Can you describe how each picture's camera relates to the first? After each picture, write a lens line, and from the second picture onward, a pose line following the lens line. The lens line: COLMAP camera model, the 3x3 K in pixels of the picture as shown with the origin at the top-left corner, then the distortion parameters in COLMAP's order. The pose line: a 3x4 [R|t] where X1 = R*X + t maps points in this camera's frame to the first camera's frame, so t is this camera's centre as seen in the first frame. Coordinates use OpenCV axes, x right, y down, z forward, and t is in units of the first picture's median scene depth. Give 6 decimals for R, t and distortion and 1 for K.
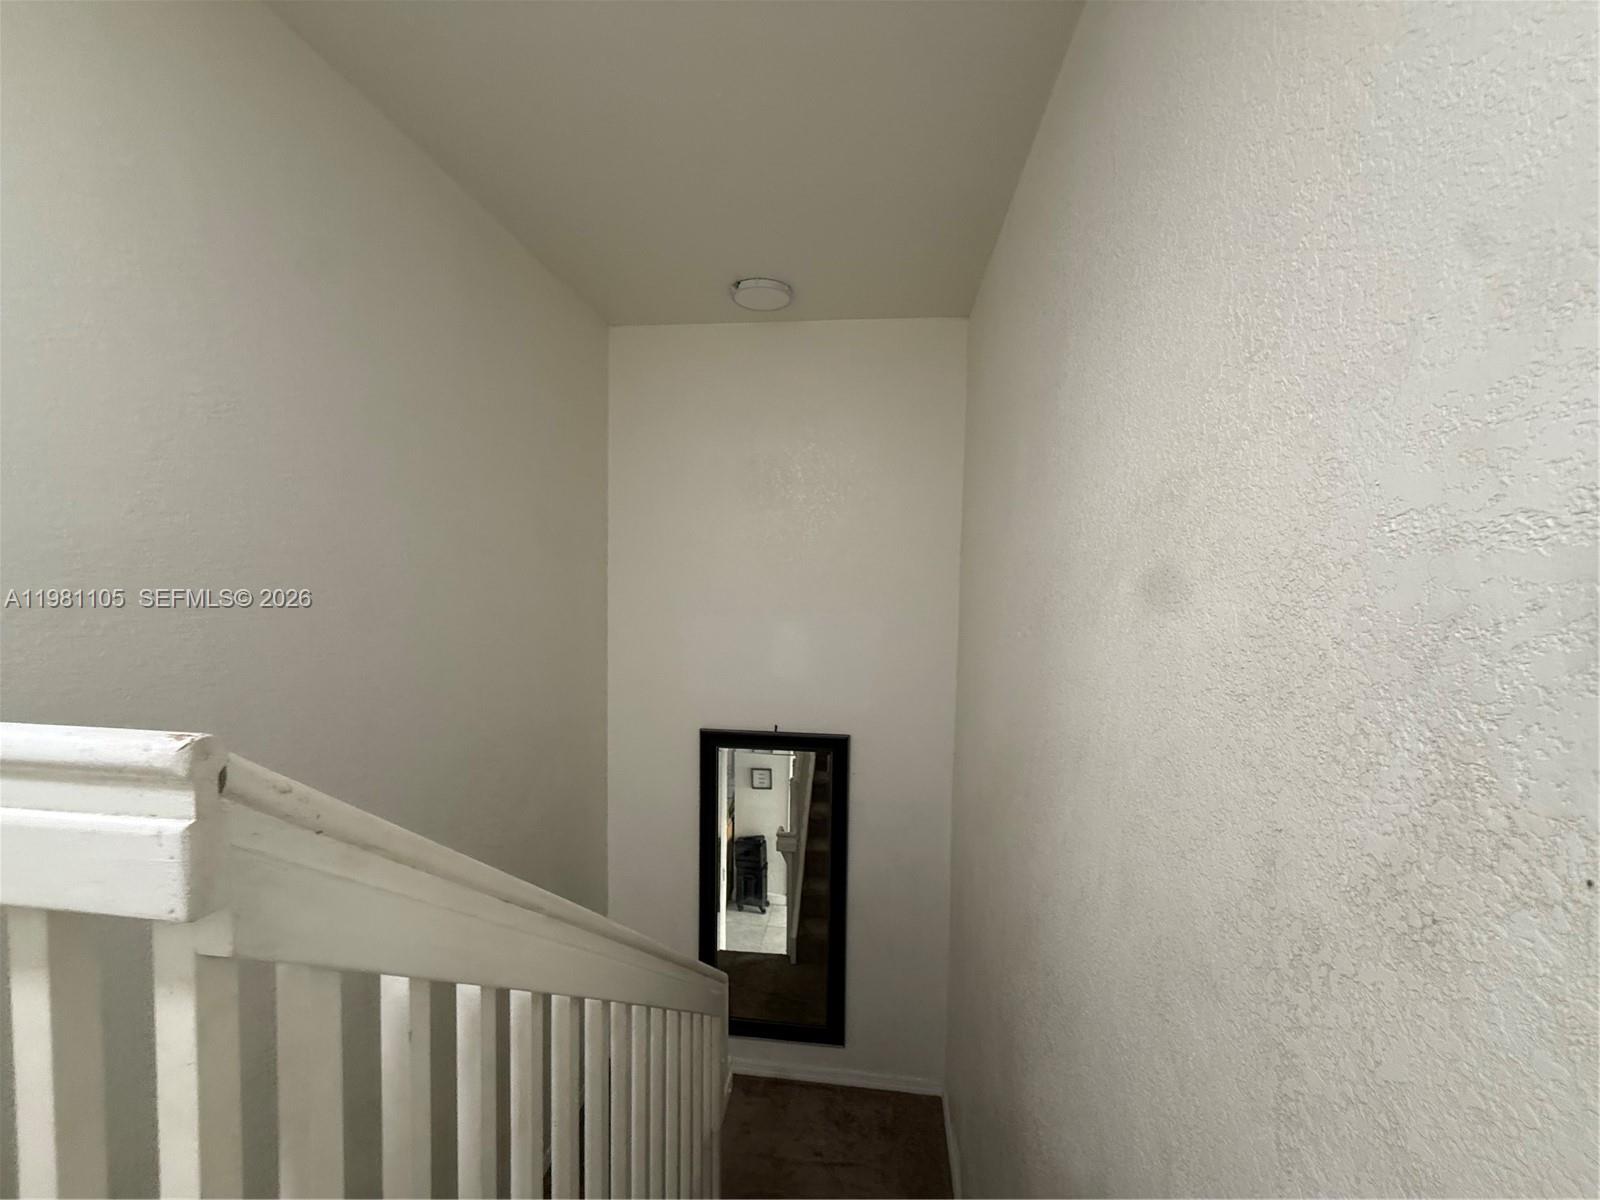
lens RADIAL K [[643.3, 0, 798.9], [0, 643.3, 599.9], [0, 0, 1]] dist [-0.000311, -0.000268]
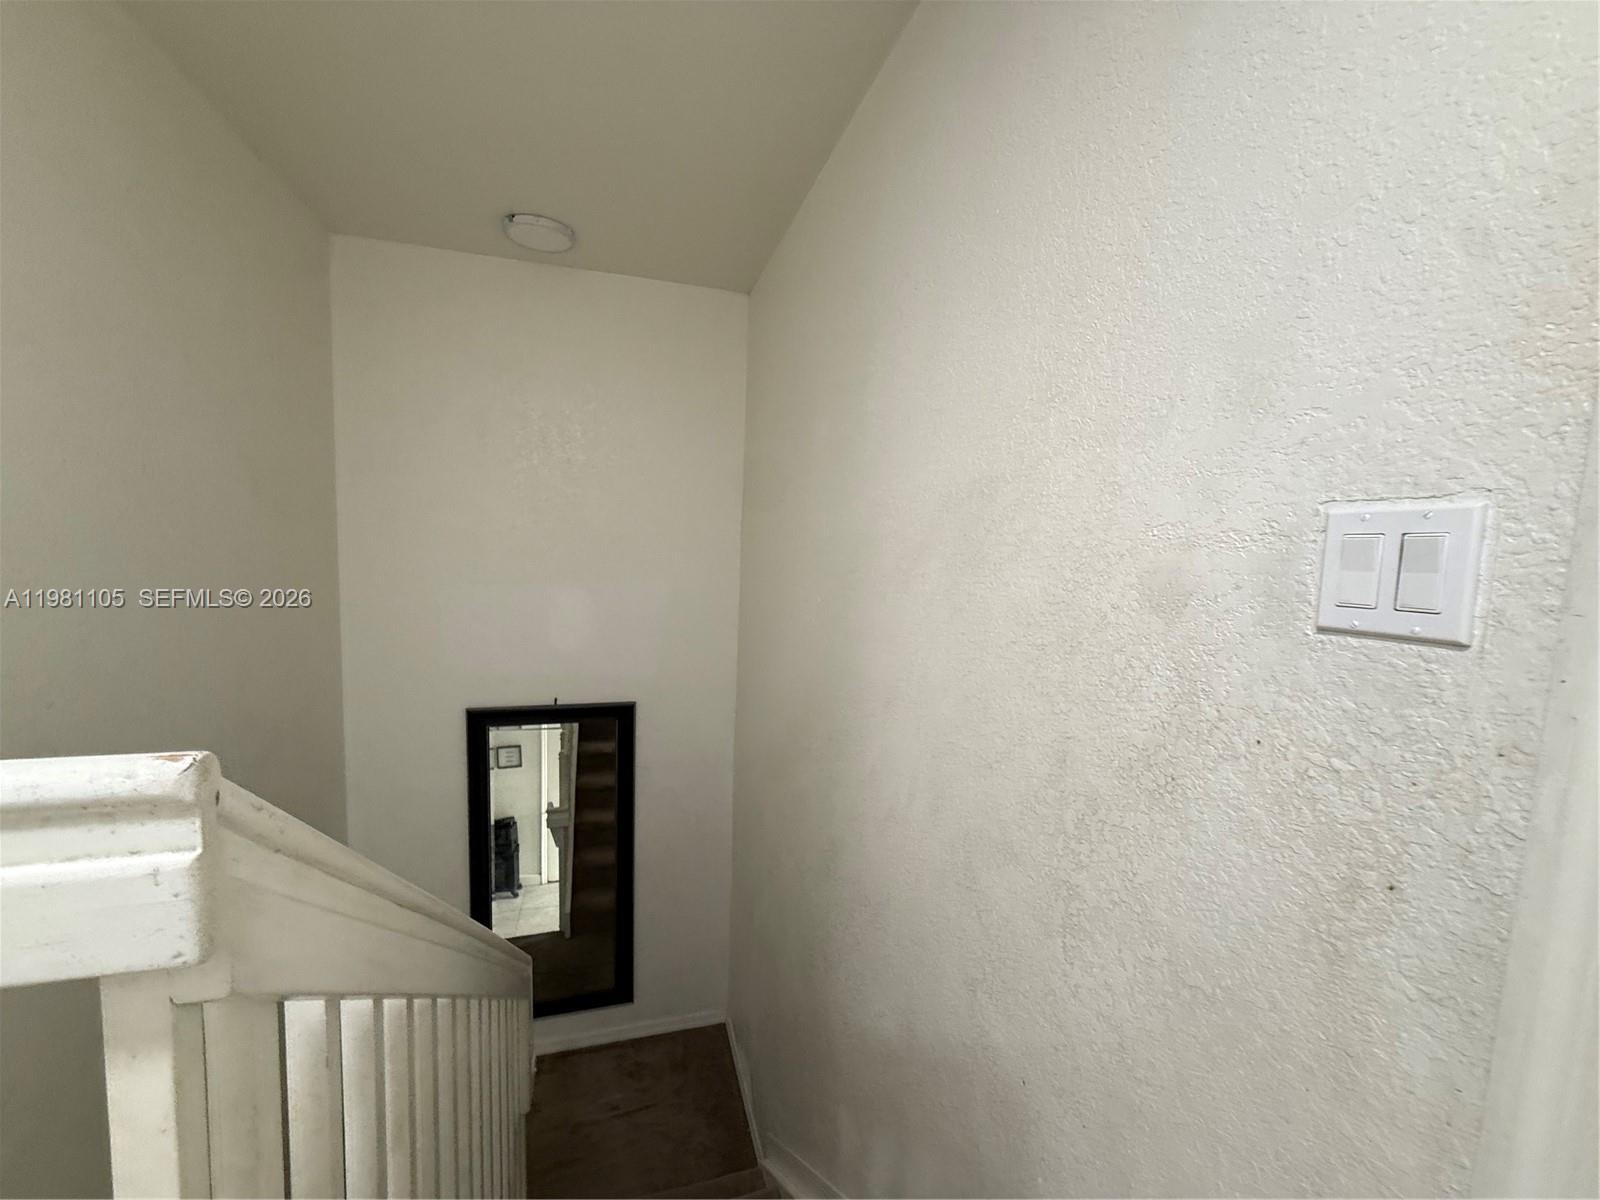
lens RADIAL K [[643.3, 0, 802.9], [0, 643.3, 601.0], [0, 0, 1]] dist [-0.000311, -0.000268]
pose [[0.919863, -0.022609, 0.391589, -0.359460], [-0.000791, 0.998228, 0.059494, -0.032683], [-0.392240, -0.055036, 0.918215, -0.072551]]
